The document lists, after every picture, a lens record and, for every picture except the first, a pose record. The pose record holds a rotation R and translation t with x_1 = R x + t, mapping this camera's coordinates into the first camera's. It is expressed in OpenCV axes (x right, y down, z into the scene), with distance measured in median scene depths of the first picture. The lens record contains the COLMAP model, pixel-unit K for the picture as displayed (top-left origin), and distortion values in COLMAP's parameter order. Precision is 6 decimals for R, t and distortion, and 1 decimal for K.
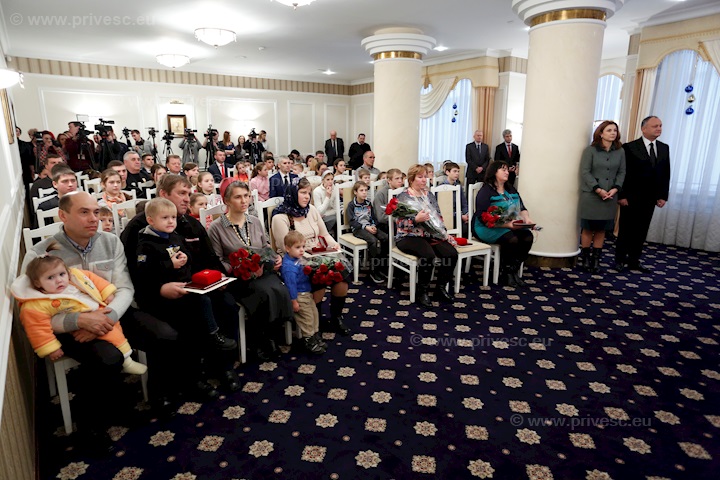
lens RADIAL K [[441.5, 0, 357.2], [0, 441.5, 240.2], [0, 0, 1]] dist [-0.058934, 0.047955]
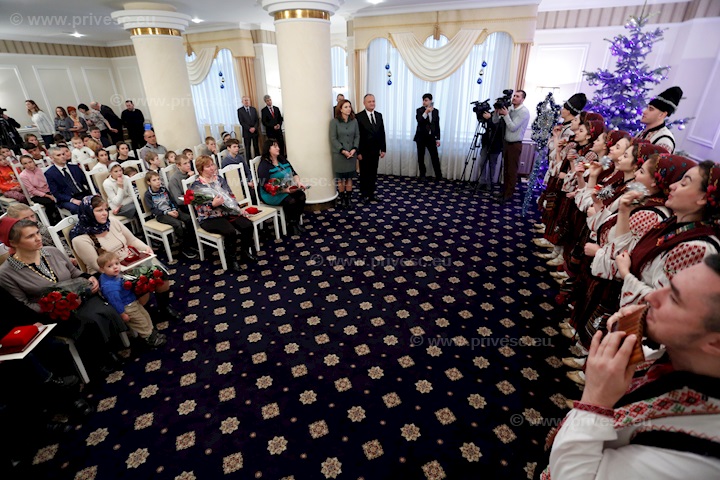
lens RADIAL K [[352.0, 0, 357.6], [0, 352.0, 239.5], [0, 0, 1]] dist [-0.077570, 0.038475]
pose [[0.848420, -0.241832, 0.470852, 0.000170], [0.138312, 0.959914, 0.243794, -0.123195], [-0.510934, -0.141715, 0.847858, -0.007178]]
